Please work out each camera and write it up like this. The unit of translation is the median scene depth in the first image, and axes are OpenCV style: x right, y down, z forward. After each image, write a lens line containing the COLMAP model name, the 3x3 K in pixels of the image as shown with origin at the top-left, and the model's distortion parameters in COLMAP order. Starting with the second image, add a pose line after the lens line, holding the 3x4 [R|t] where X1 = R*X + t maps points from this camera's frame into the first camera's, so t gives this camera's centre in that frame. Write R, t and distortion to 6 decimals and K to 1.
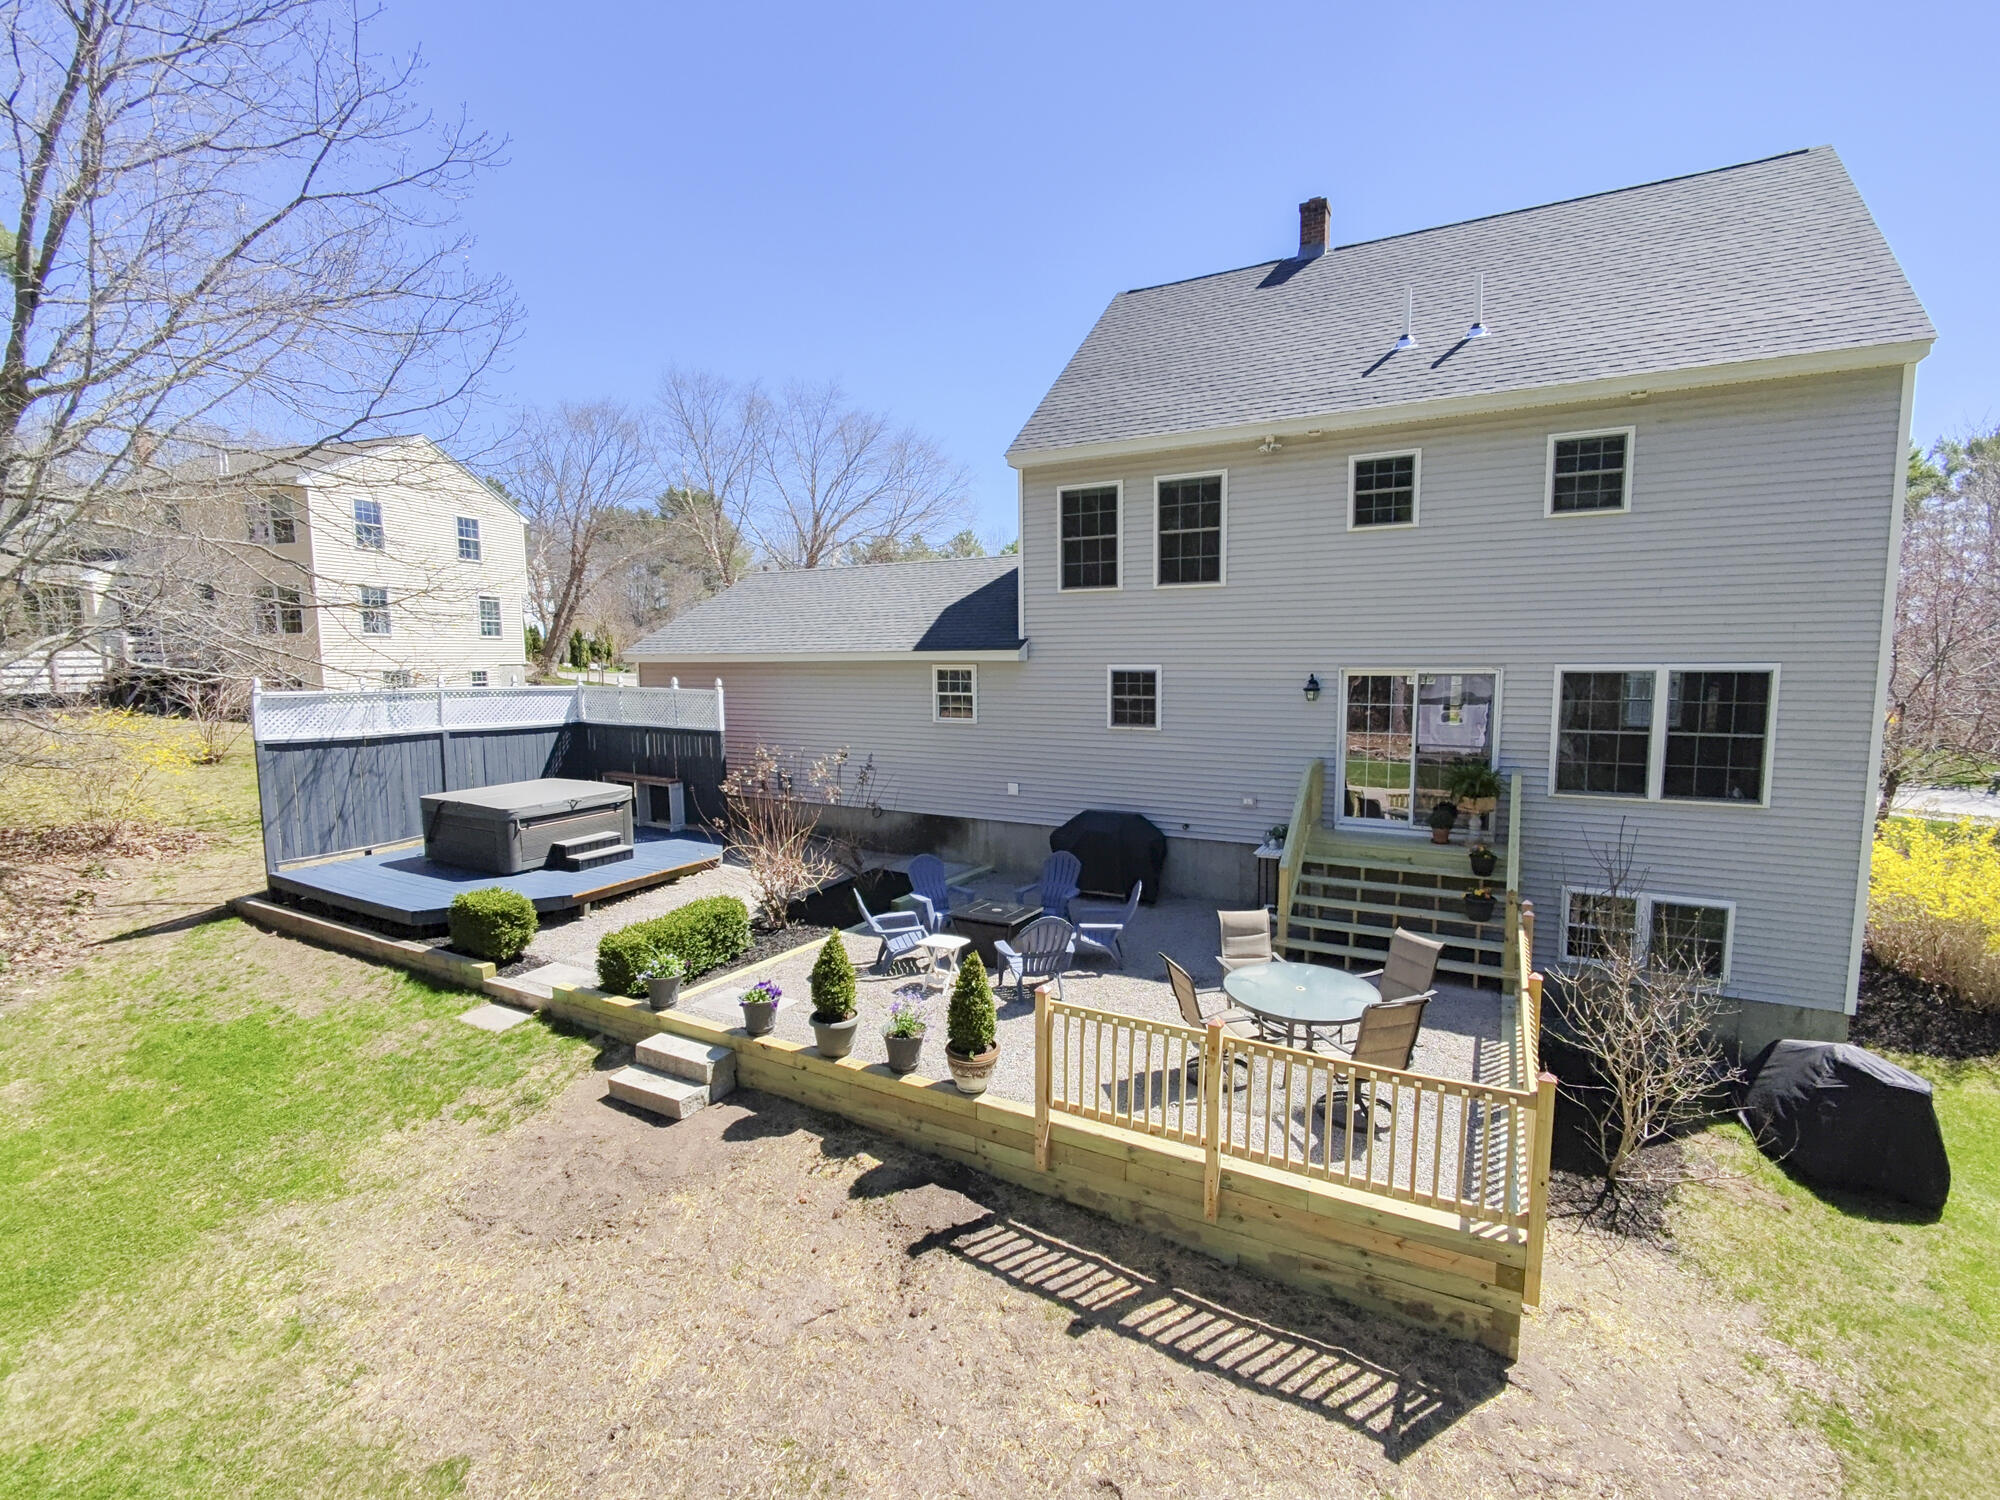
lens RADIAL K [[912.7, 0, 1016.3], [0, 912.7, 753.6], [0, 0, 1]] dist [0.002171, -0.006007]
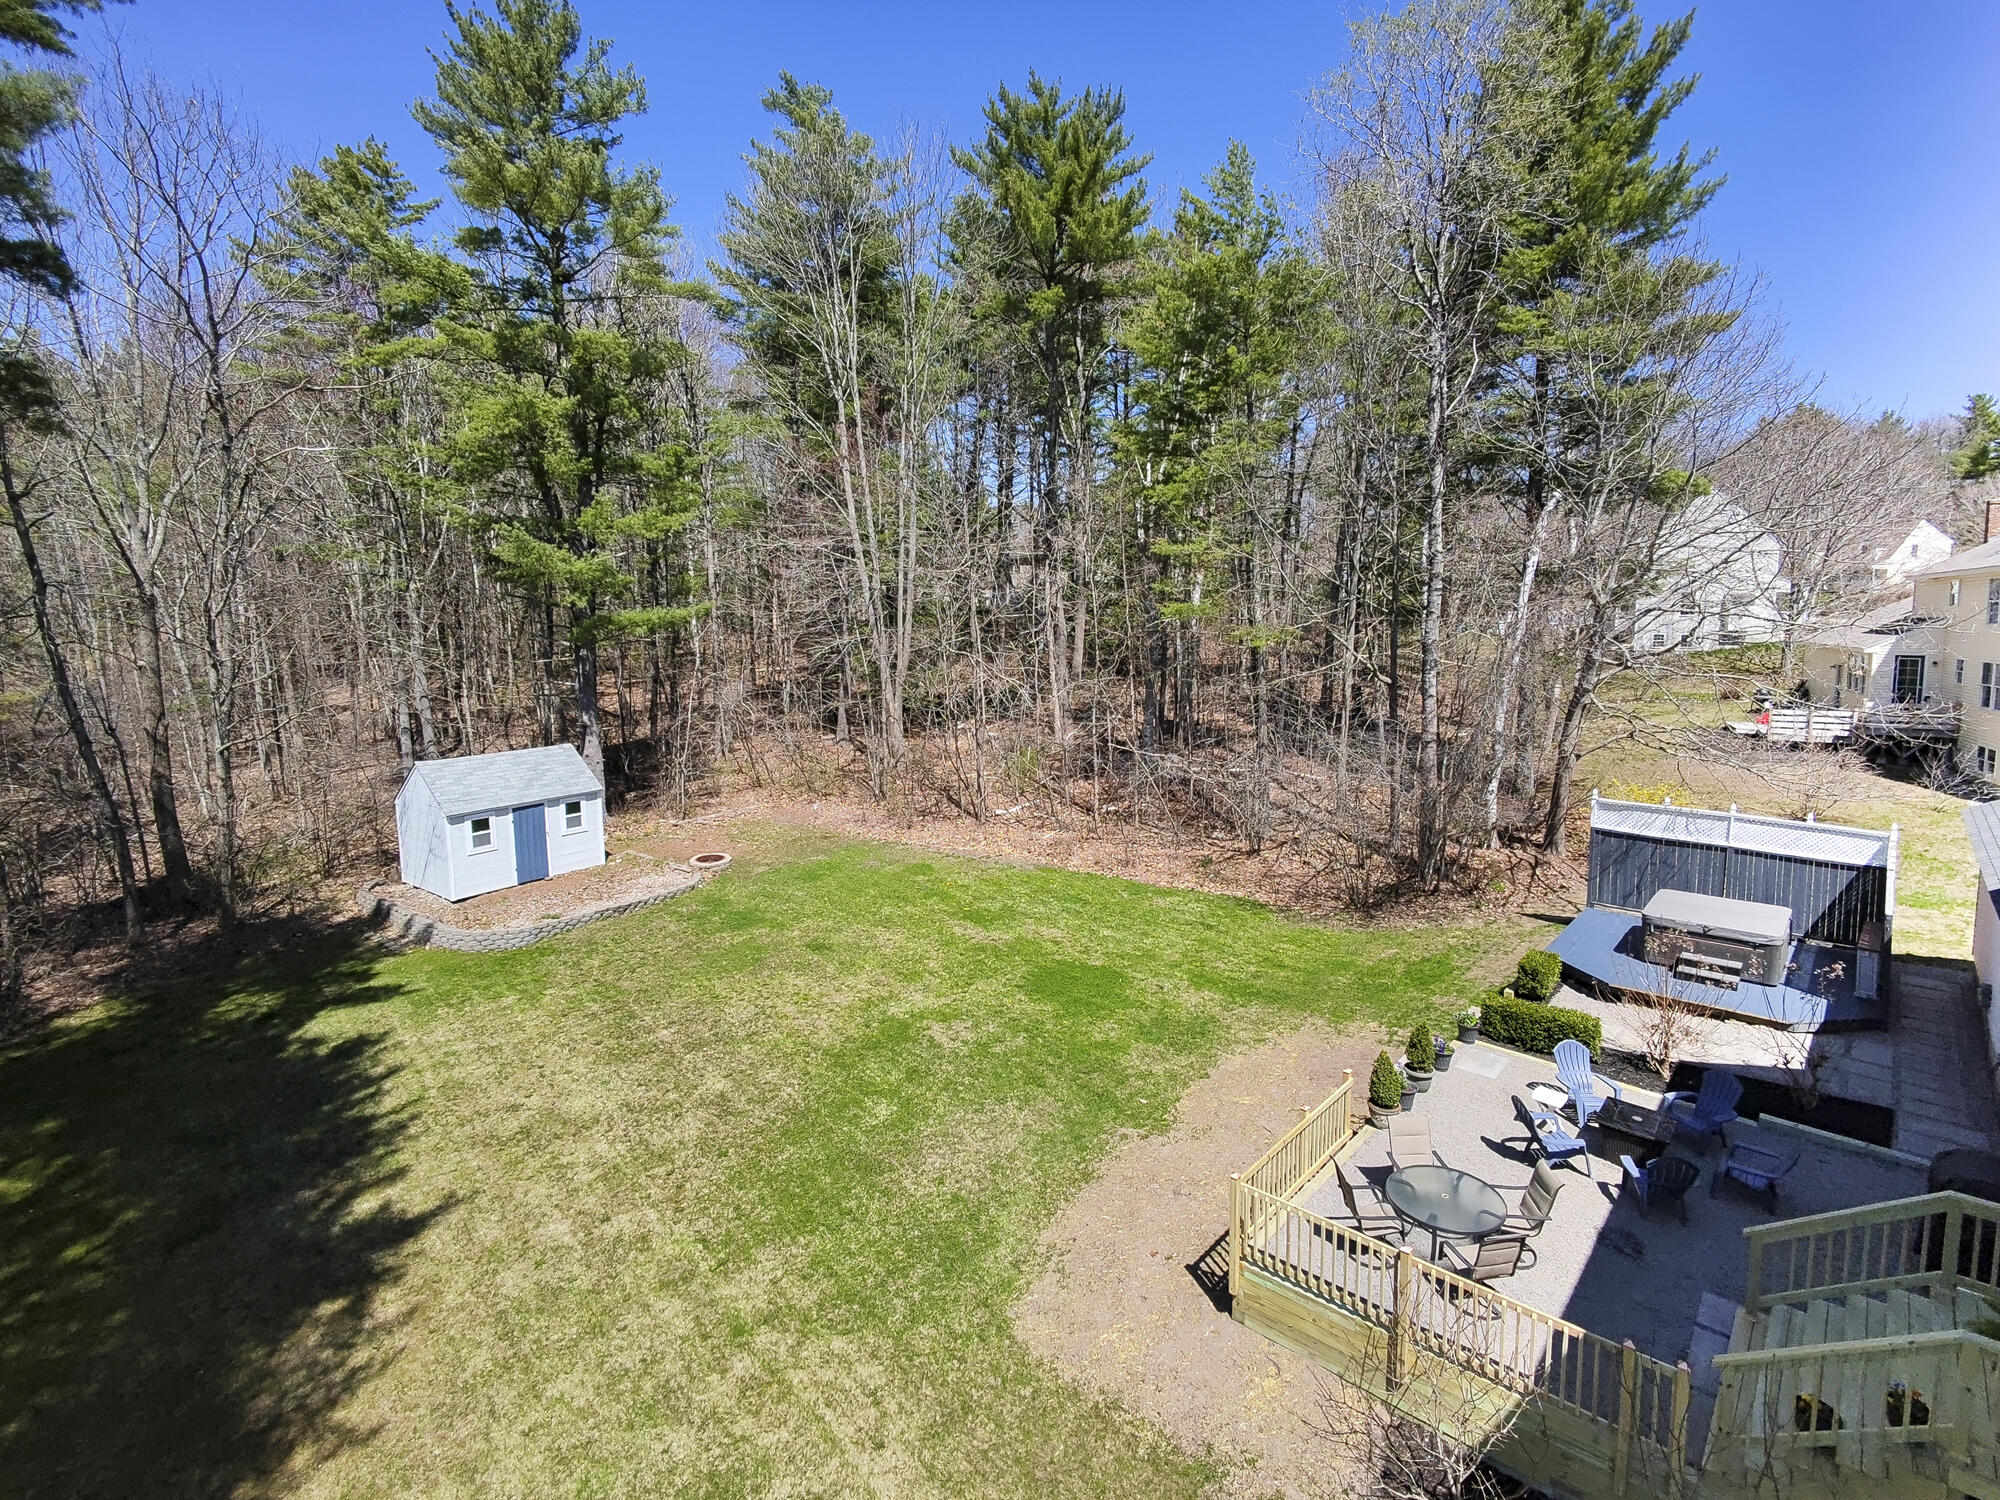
lens RADIAL K [[948.9, 0, 1014.1], [0, 948.9, 720.1], [0, 0, 1]] dist [0.012636, -0.013816]
pose [[-0.242283, 0.115711, -0.963281, 1.175894], [-0.098585, 0.984787, 0.143090, -0.389575], [0.965184, 0.129633, -0.227190, 0.415827]]
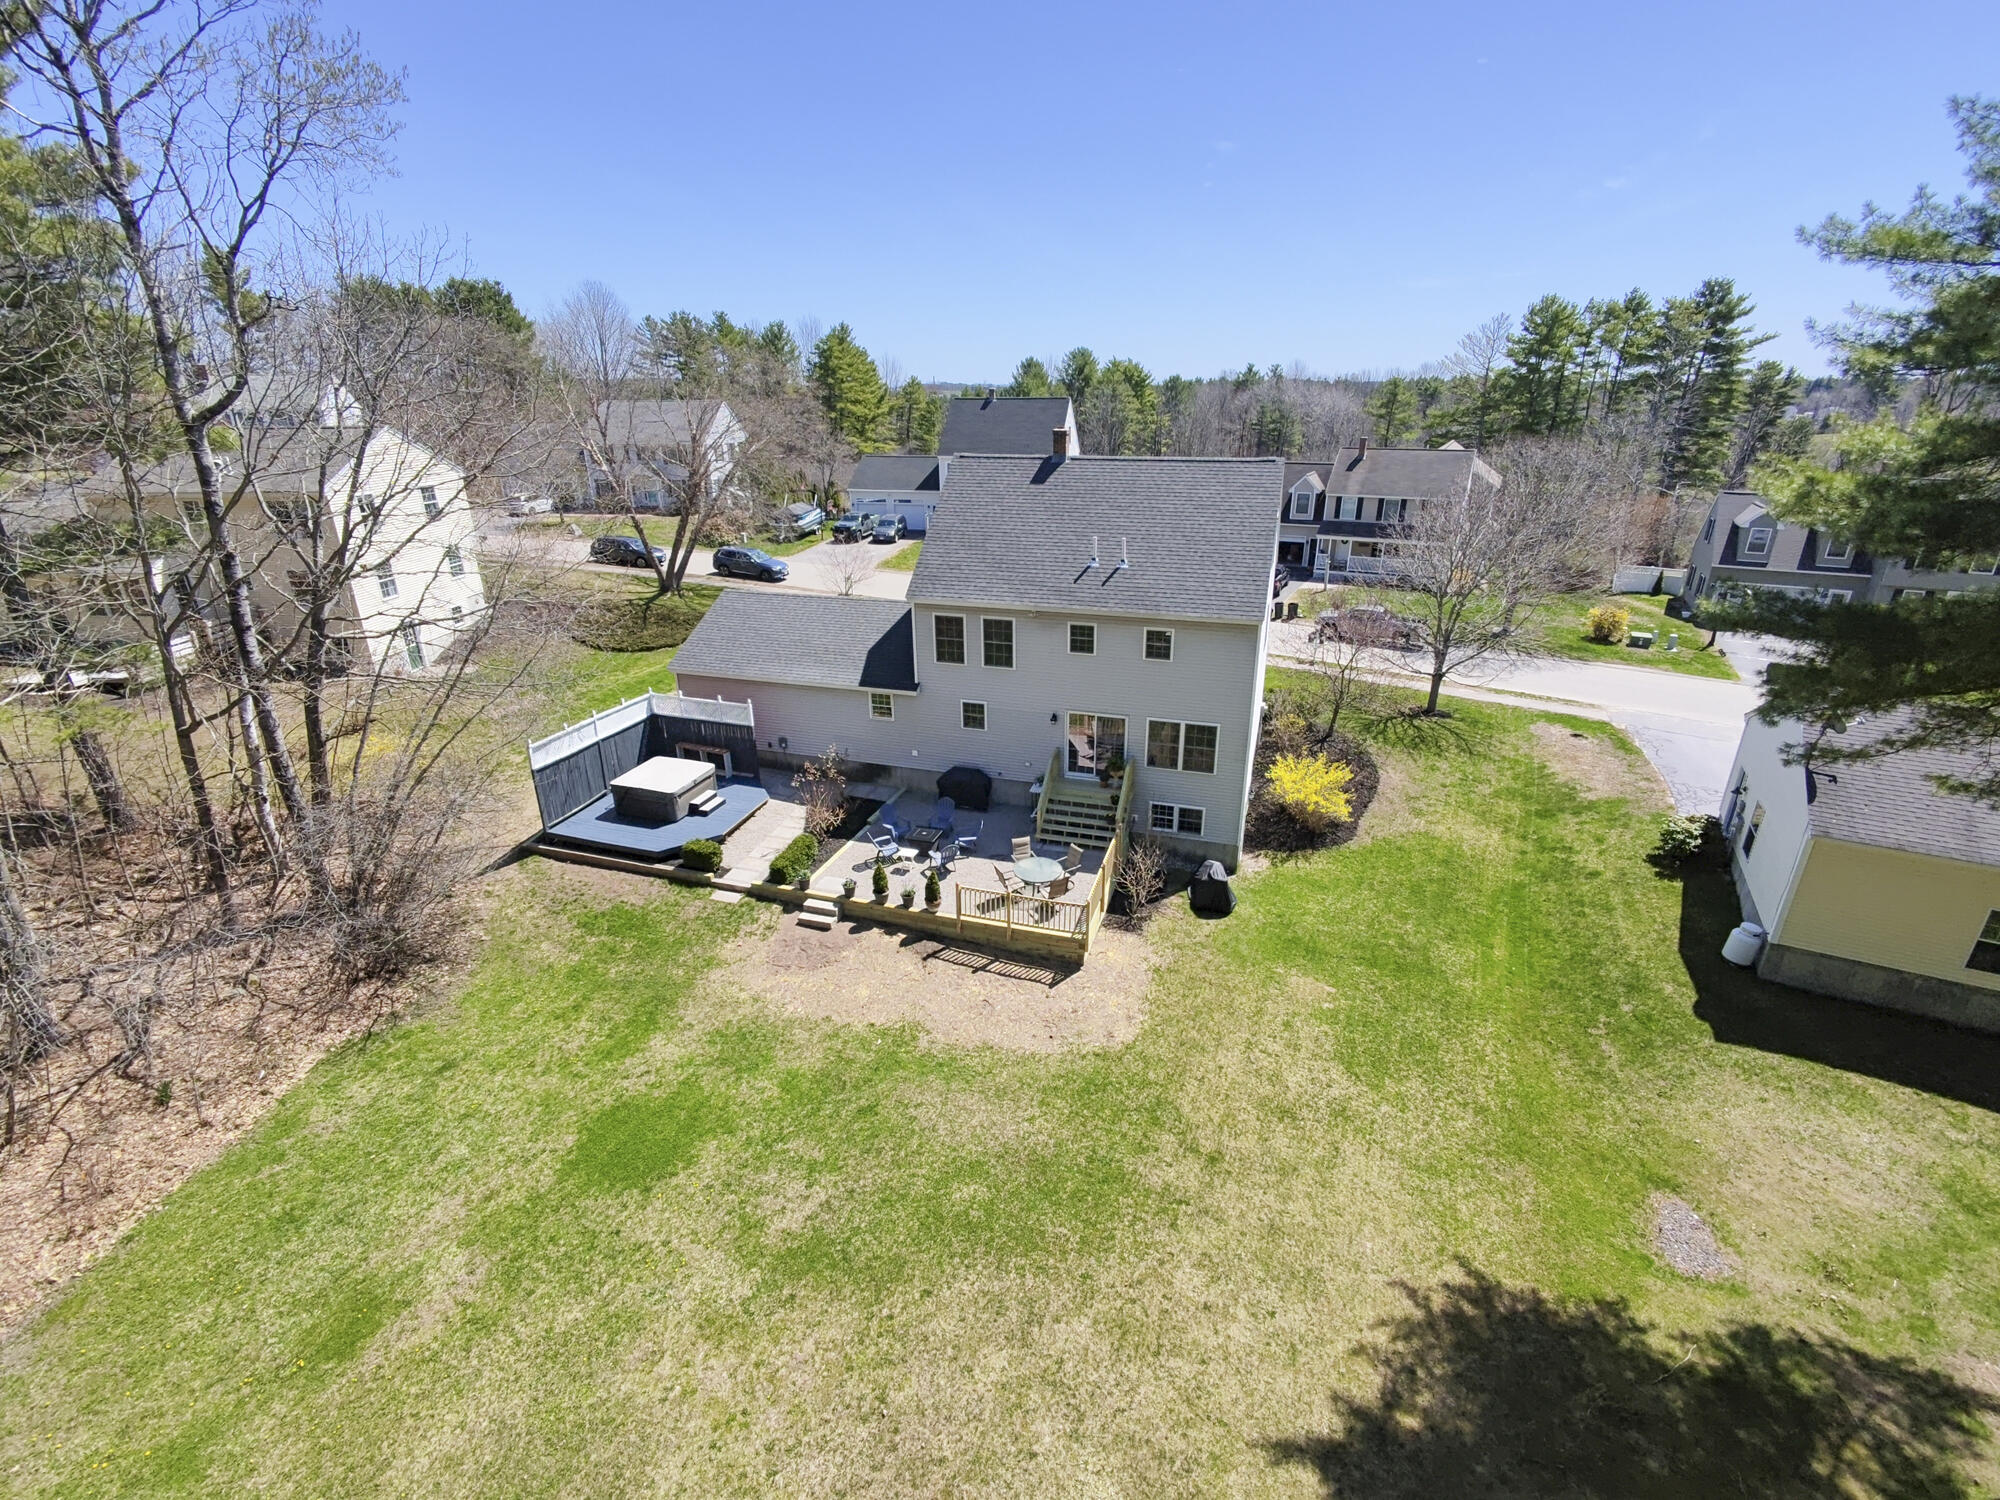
lens RADIAL K [[912.7, 0, 1016.3], [0, 912.7, 753.6], [0, 0, 1]] dist [0.002171, -0.006007]
pose [[0.979526, -0.071393, 0.188231, -0.207737], [0.017698, 0.961925, 0.272740, -0.640648], [-0.200536, -0.263824, 0.943495, -1.195987]]
